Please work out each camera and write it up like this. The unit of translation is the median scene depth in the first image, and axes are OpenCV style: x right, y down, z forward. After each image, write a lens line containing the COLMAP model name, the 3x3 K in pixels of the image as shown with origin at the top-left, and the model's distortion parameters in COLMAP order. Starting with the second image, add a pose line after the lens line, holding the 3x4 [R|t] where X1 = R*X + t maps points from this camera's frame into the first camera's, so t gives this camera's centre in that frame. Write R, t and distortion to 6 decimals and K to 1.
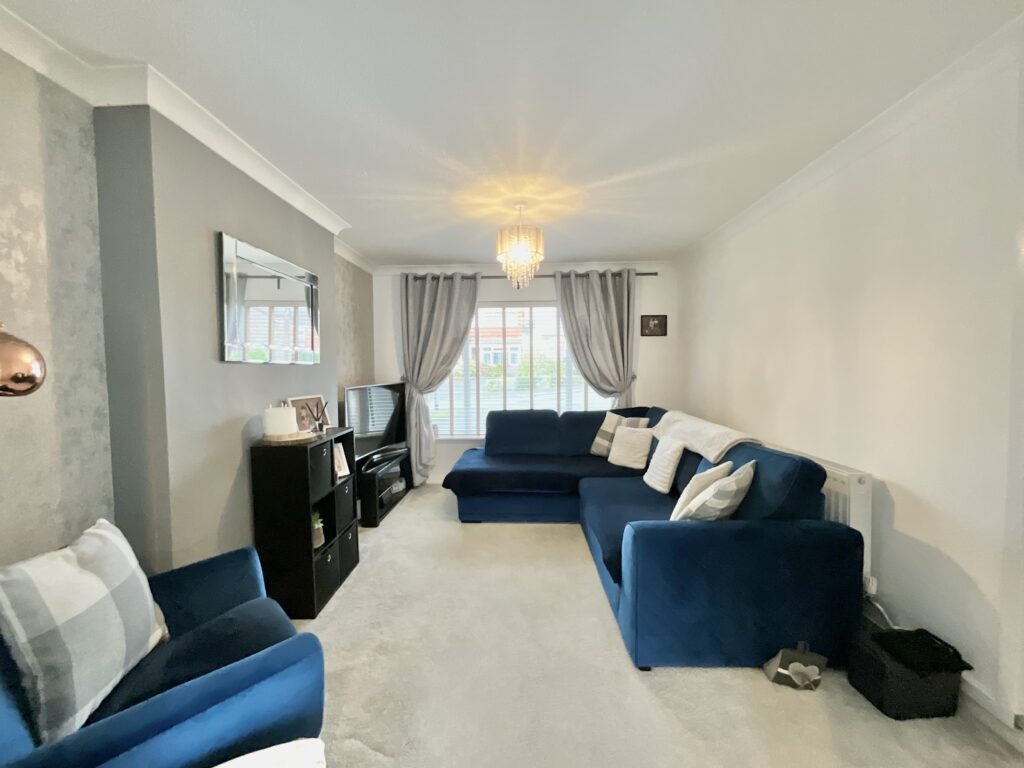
lens RADIAL K [[417.7, 0, 512.7], [0, 417.7, 388.5], [0, 0, 1]] dist [-0.004767, 0.000054]
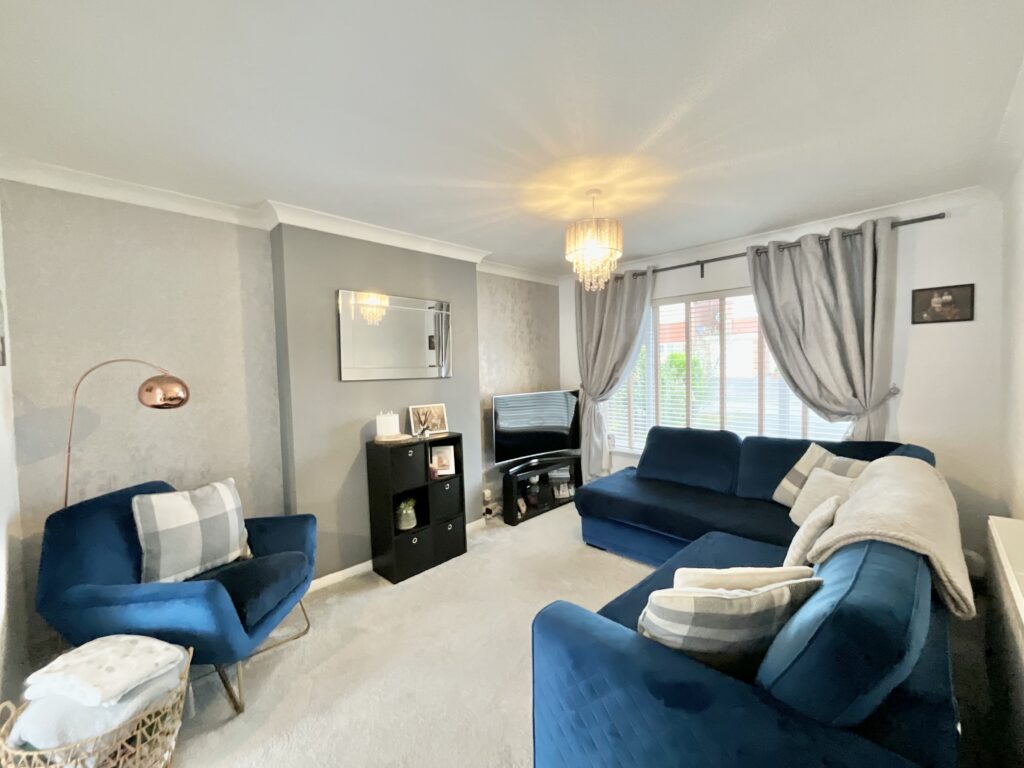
lens RADIAL K [[417.7, 0, 512.7], [0, 417.7, 388.5], [0, 0, 1]] dist [-0.004767, 0.000054]
pose [[0.723065, 0.026474, -0.690273, 0.331061], [-0.018263, 0.999649, 0.019209, -0.036062], [0.690539, -0.001283, 0.723294, 0.175797]]
